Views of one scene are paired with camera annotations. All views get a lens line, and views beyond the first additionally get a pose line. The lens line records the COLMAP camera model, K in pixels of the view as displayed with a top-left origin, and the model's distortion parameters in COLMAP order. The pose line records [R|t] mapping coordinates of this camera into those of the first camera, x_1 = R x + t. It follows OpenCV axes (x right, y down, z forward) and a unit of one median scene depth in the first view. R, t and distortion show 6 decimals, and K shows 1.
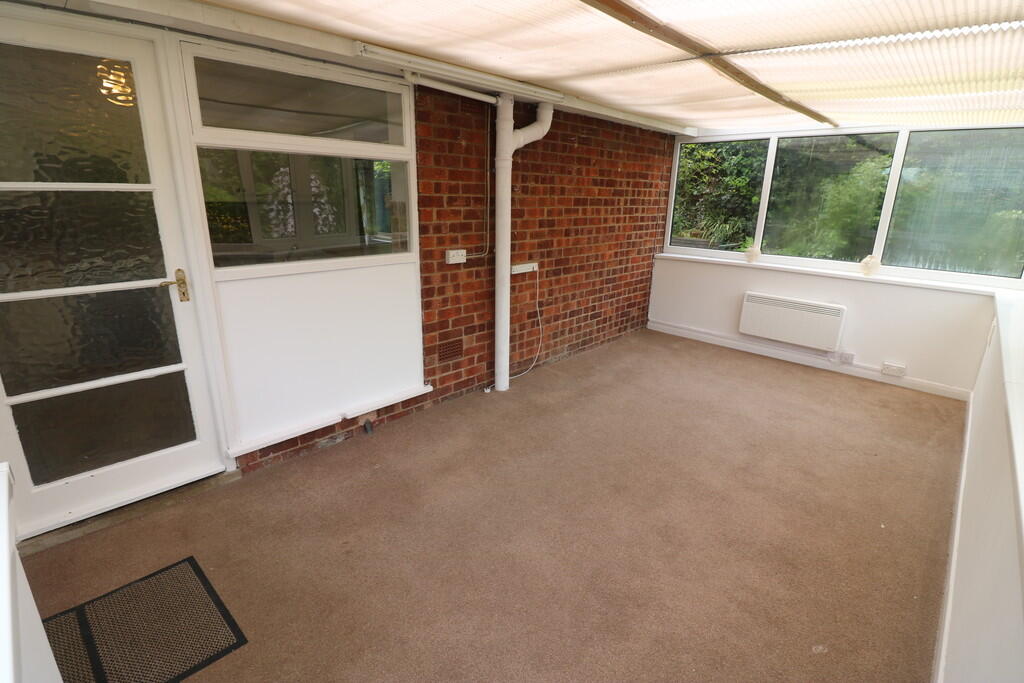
lens RADIAL K [[473.7, 0, 510.3], [0, 473.7, 332.3], [0, 0, 1]] dist [0.000862, -0.013540]
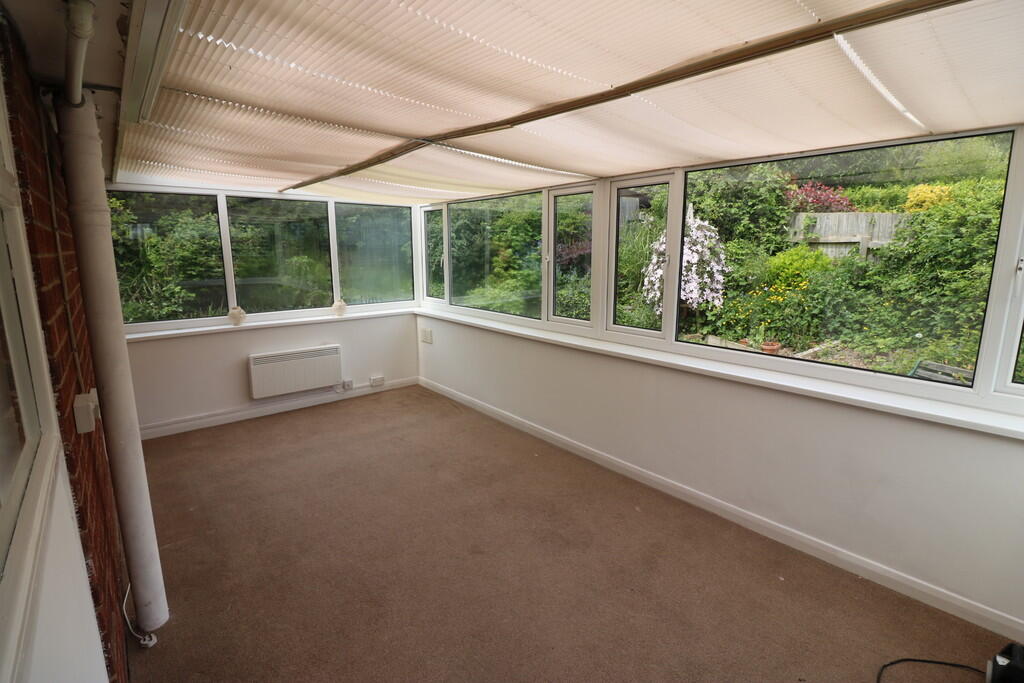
lens RADIAL K [[473.7, 0, 510.3], [0, 473.7, 332.3], [0, 0, 1]] dist [0.000862, -0.013540]
pose [[0.087316, -0.192829, 0.977340, -0.403976], [0.279064, 0.946540, 0.161821, -0.153511], [-0.956295, 0.258611, 0.136460, 0.417152]]
